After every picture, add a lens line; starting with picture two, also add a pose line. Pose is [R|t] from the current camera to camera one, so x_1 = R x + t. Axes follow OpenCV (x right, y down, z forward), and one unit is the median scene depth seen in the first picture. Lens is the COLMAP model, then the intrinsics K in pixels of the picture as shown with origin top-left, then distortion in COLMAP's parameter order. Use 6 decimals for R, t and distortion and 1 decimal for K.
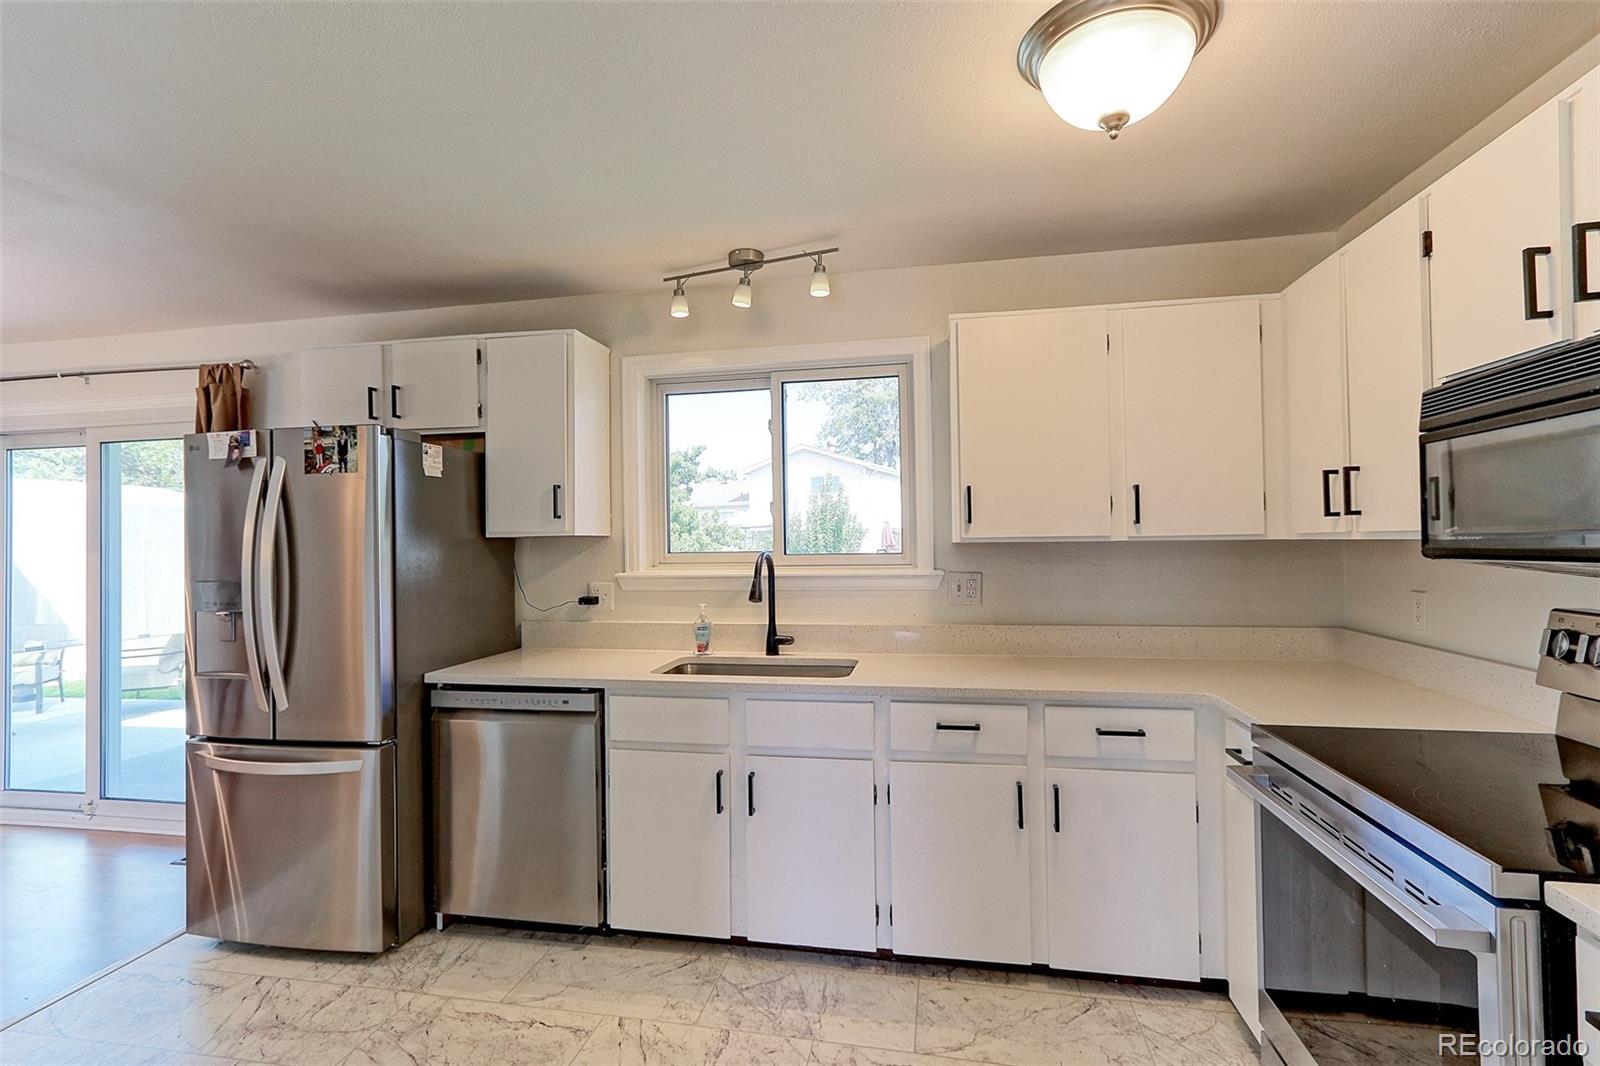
lens RADIAL K [[753.1, 0, 774.5], [0, 753.1, 534.6], [0, 0, 1]] dist [0.001196, 0.000786]
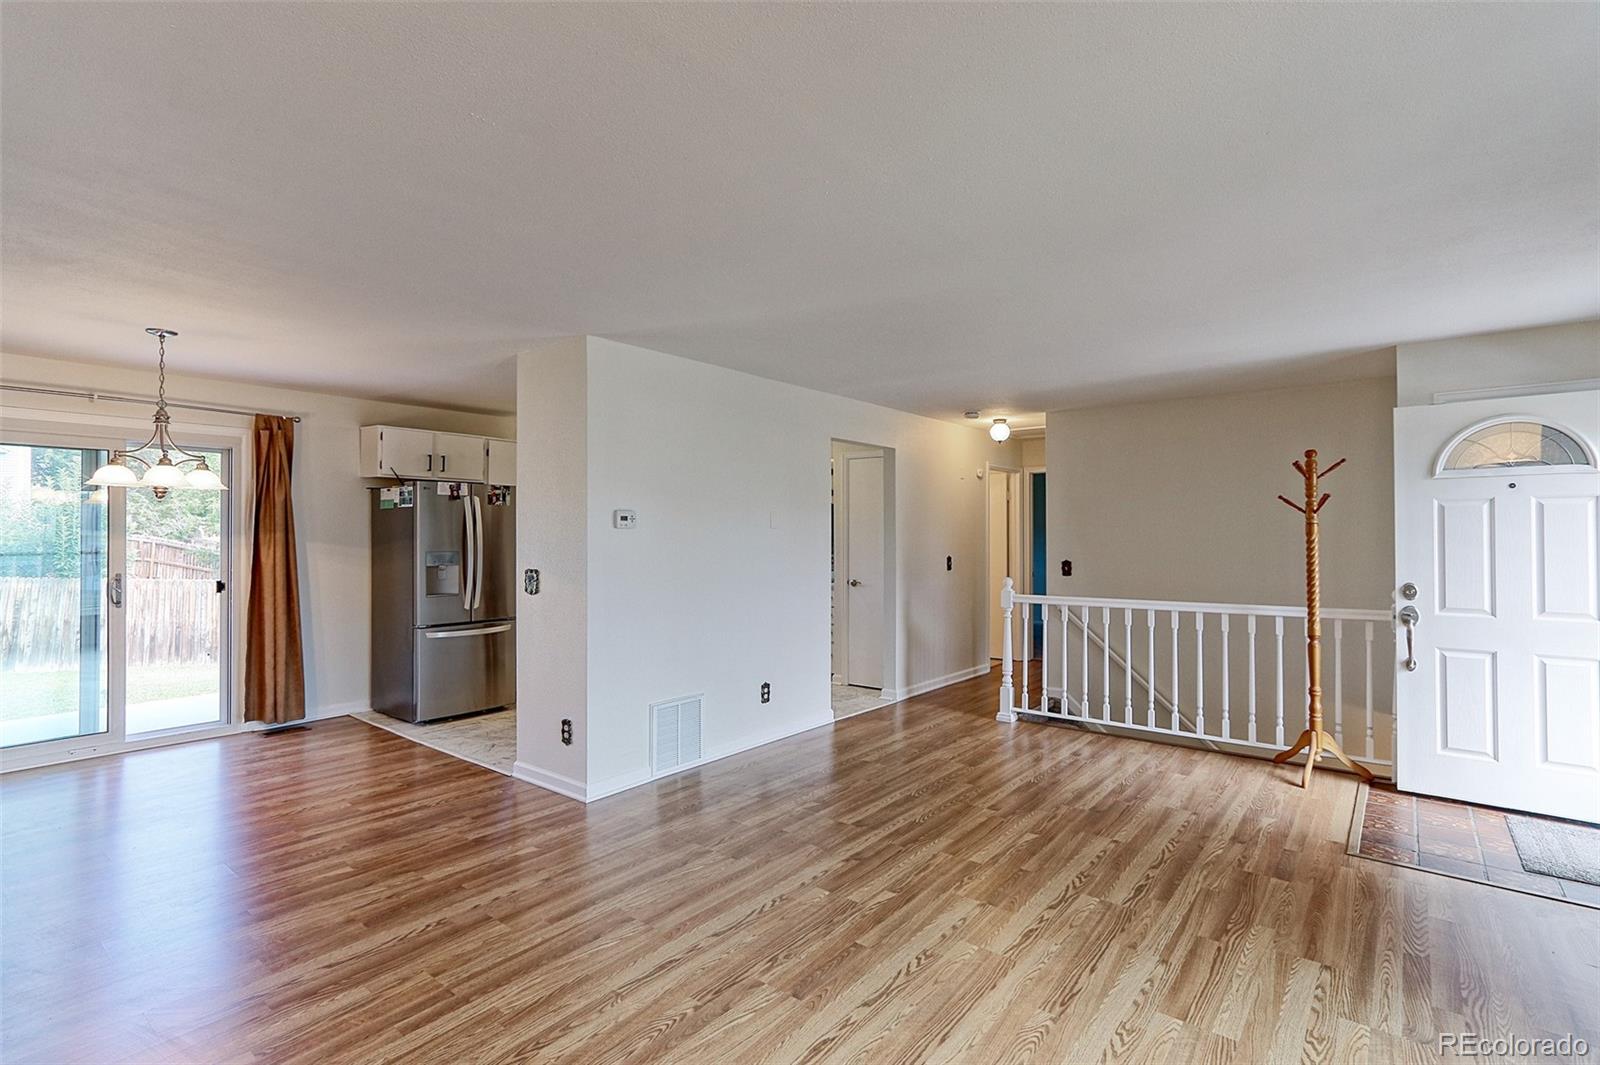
lens RADIAL K [[764.3, 0, 802.8], [0, 764.3, 524.9], [0, 0, 1]] dist [0.000037, 0.000065]
pose [[0.442428, 0.028810, 0.896341, -2.228271], [-0.017091, 0.999573, -0.023691, 0.020134], [-0.896641, -0.004838, 0.442731, -0.882971]]
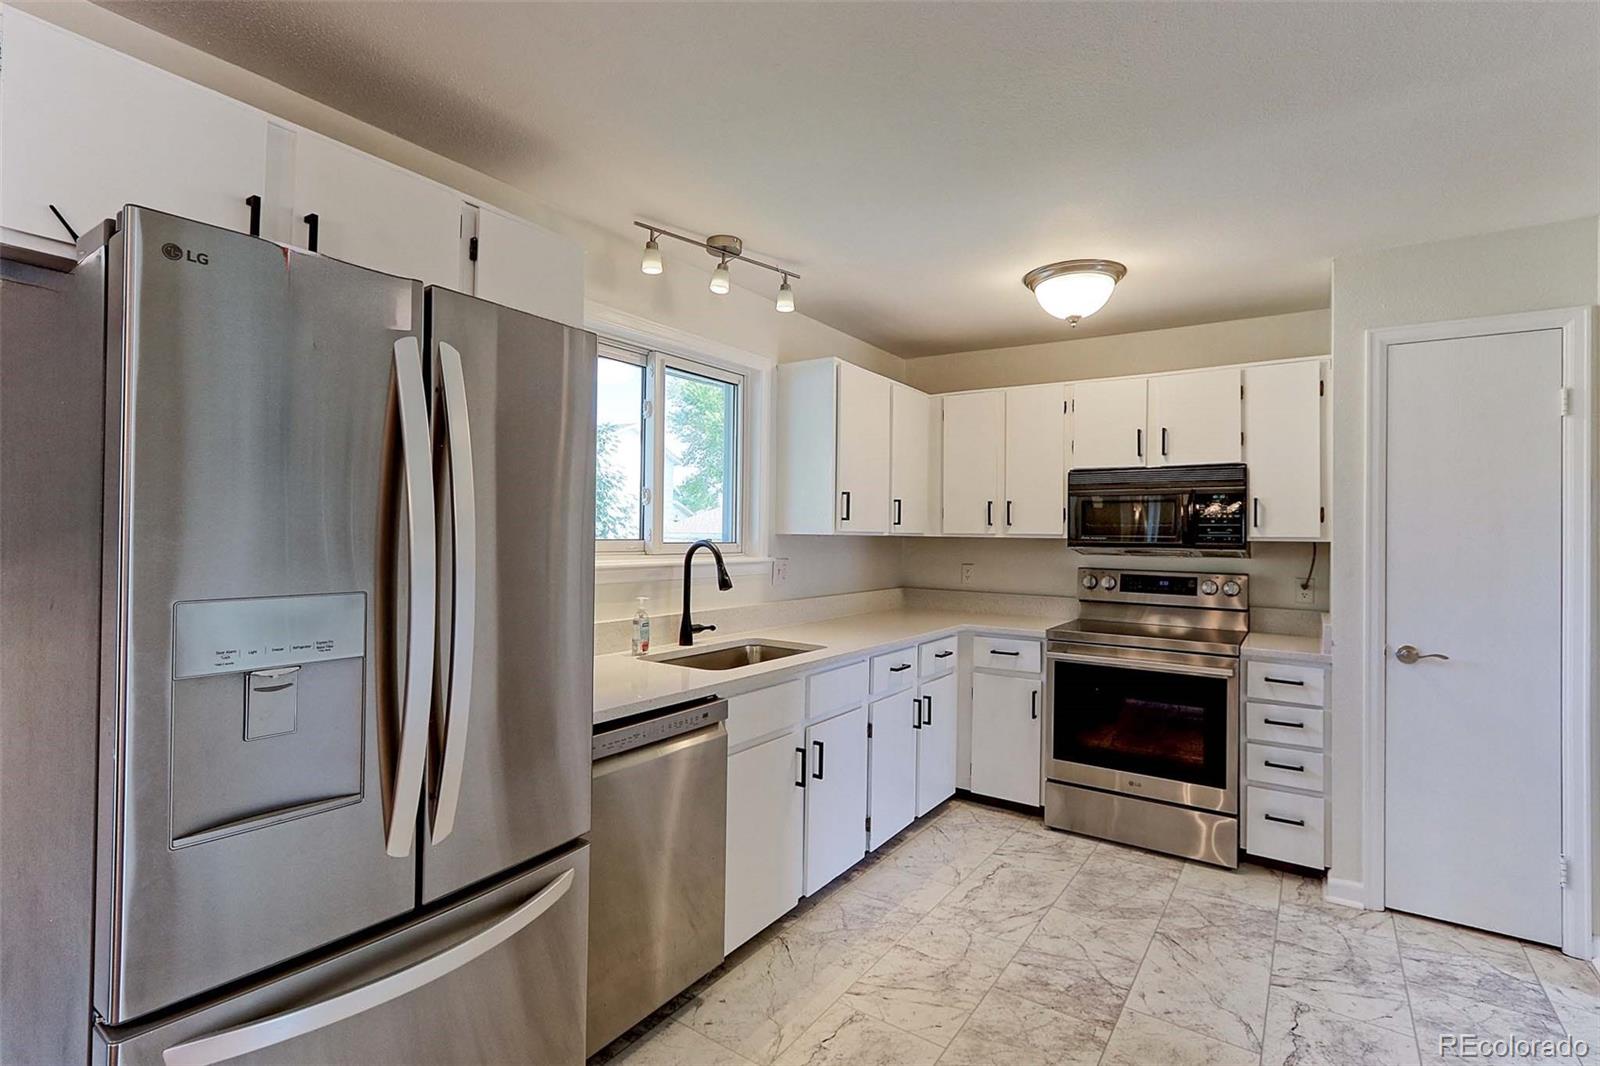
lens RADIAL K [[764.3, 0, 802.8], [0, 764.3, 525.4], [0, 0, 1]] dist [0.000037, 0.000065]
pose [[0.381320, 0.027293, 0.924040, -1.015066], [-0.028610, 0.999434, -0.017713, 0.020008], [-0.924000, -0.019682, 0.381885, 0.562209]]
